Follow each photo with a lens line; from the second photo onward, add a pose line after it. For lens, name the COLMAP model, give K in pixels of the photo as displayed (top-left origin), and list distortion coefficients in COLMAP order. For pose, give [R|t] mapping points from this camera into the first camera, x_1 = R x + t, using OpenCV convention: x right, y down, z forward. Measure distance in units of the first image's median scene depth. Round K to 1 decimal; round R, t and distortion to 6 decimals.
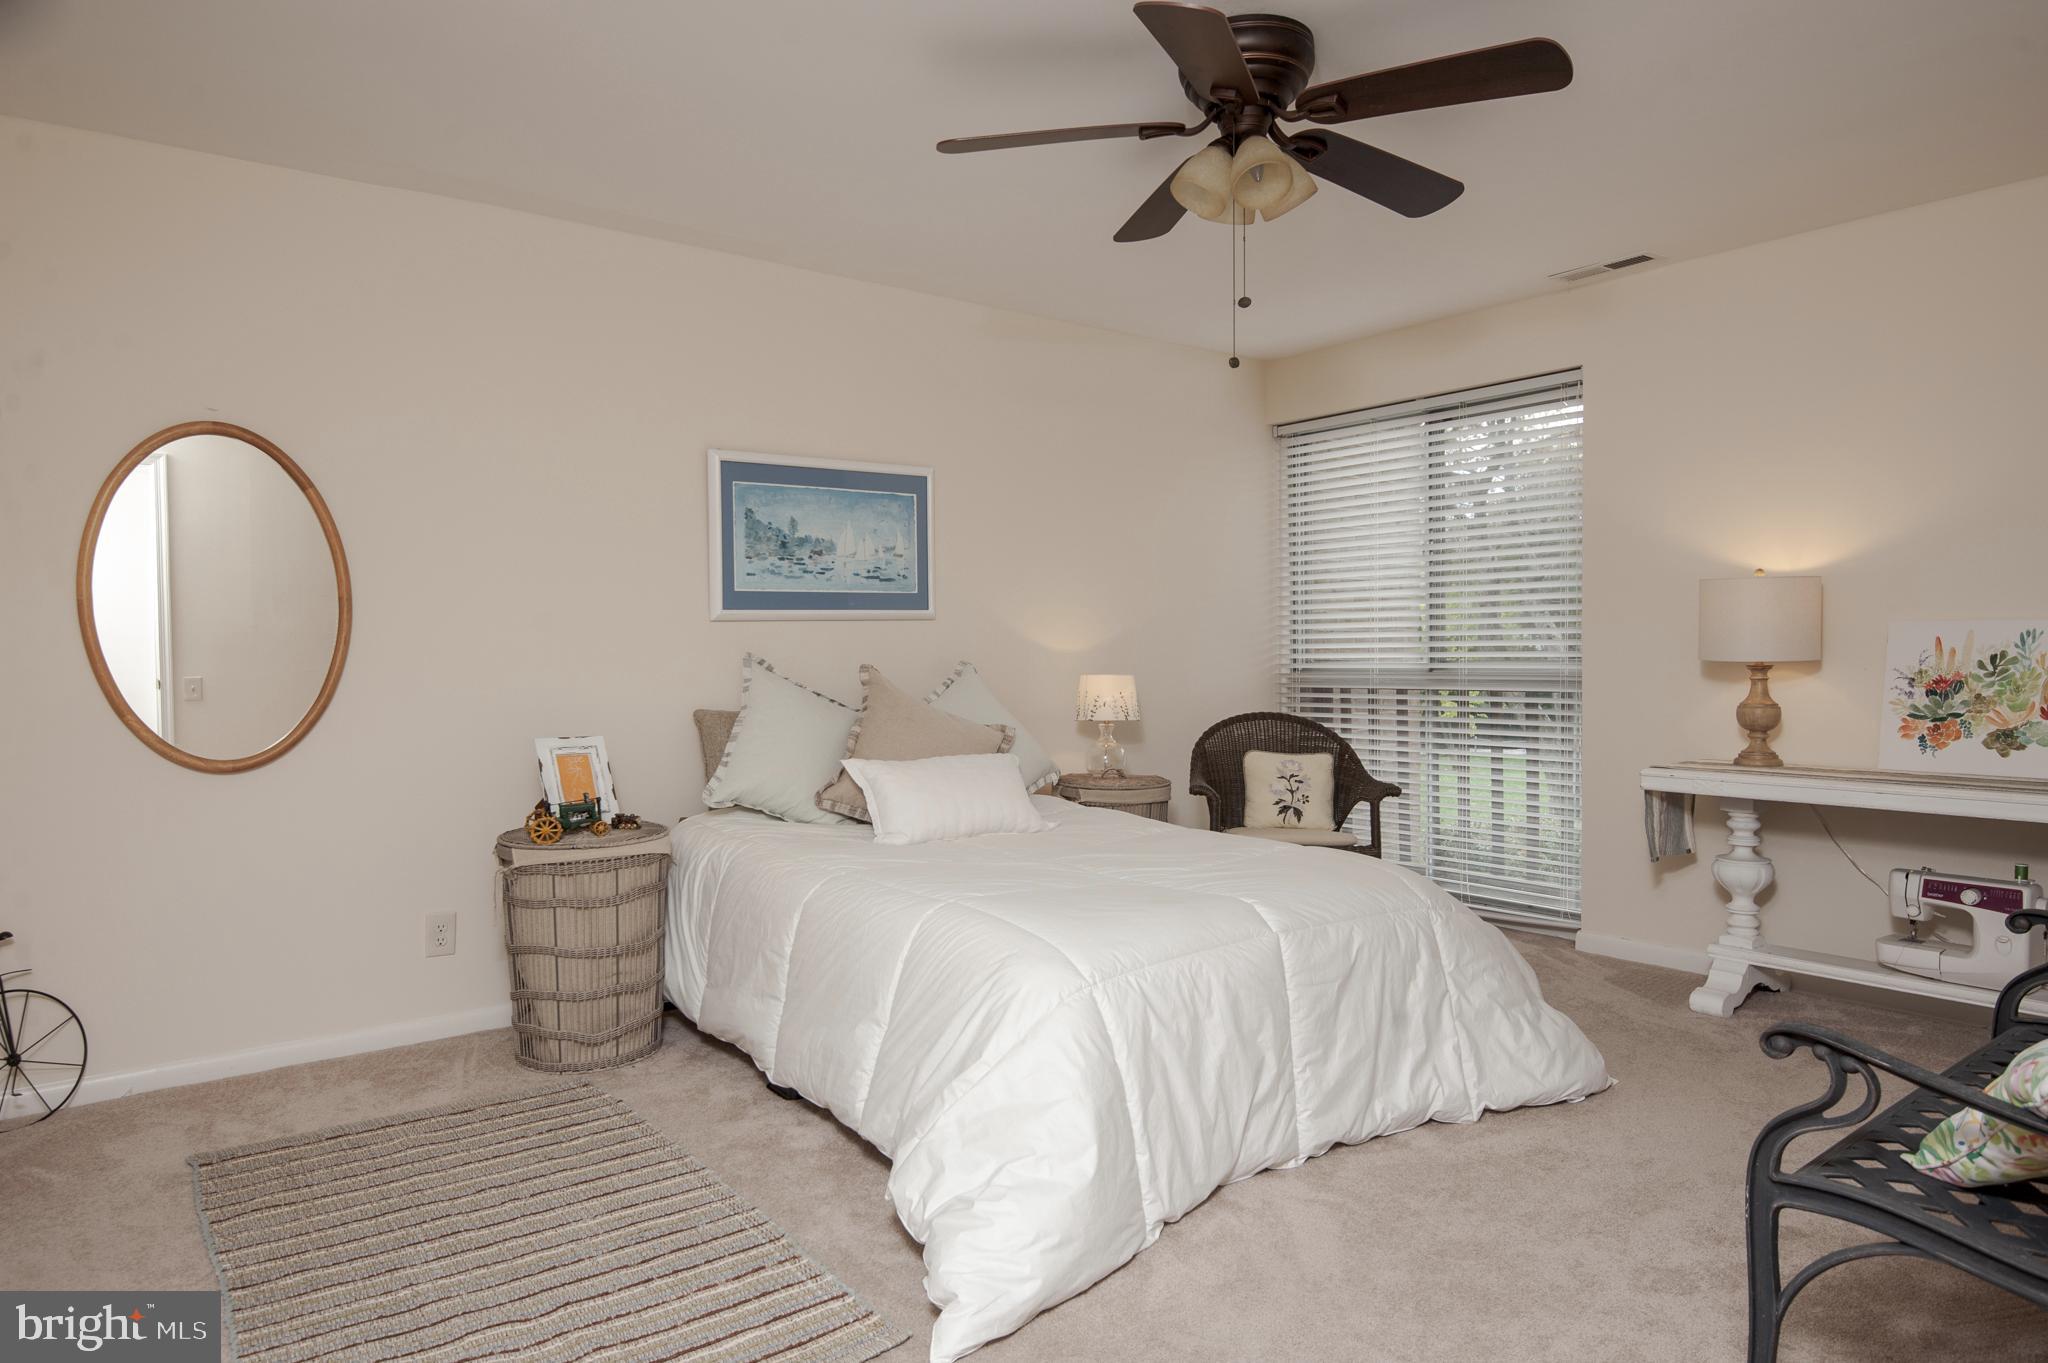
lens RADIAL K [[1294.9, 0, 1024.0], [0, 1294.9, 681.5], [0, 0, 1]] dist [0.005259, 0.001527]
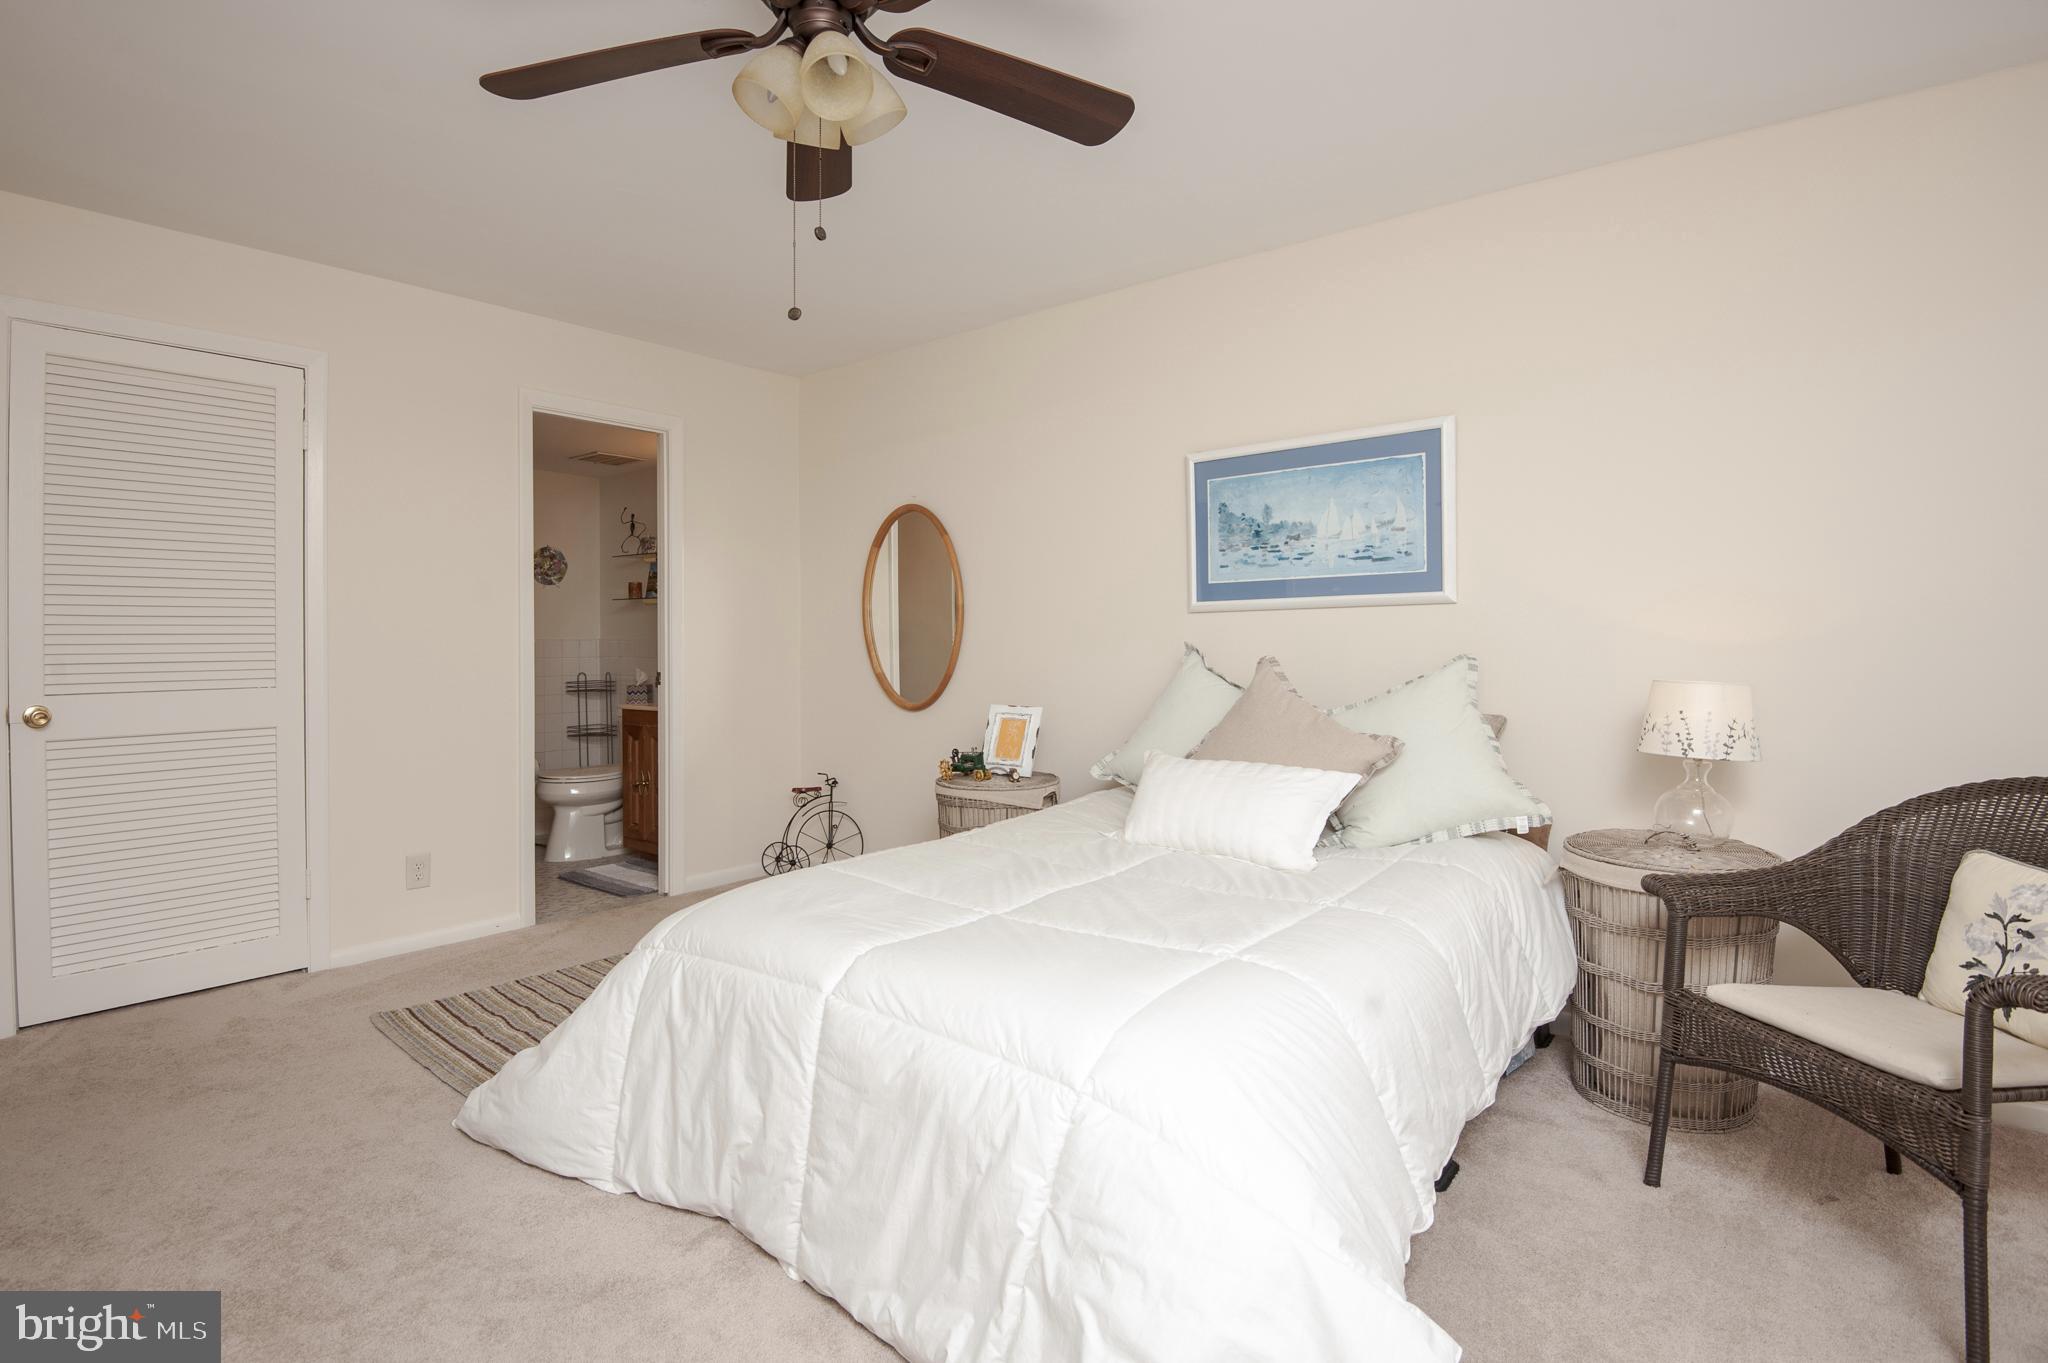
lens RADIAL K [[1015.9, 0, 1024.0], [0, 1015.9, 681.5], [0, 0, 1]] dist [-0.000984, -0.000336]
pose [[0.210566, 0.040009, -0.976761, 0.537333], [-0.027843, 0.999002, 0.034918, -0.014287], [0.977183, 0.019843, 0.211470, 0.654518]]
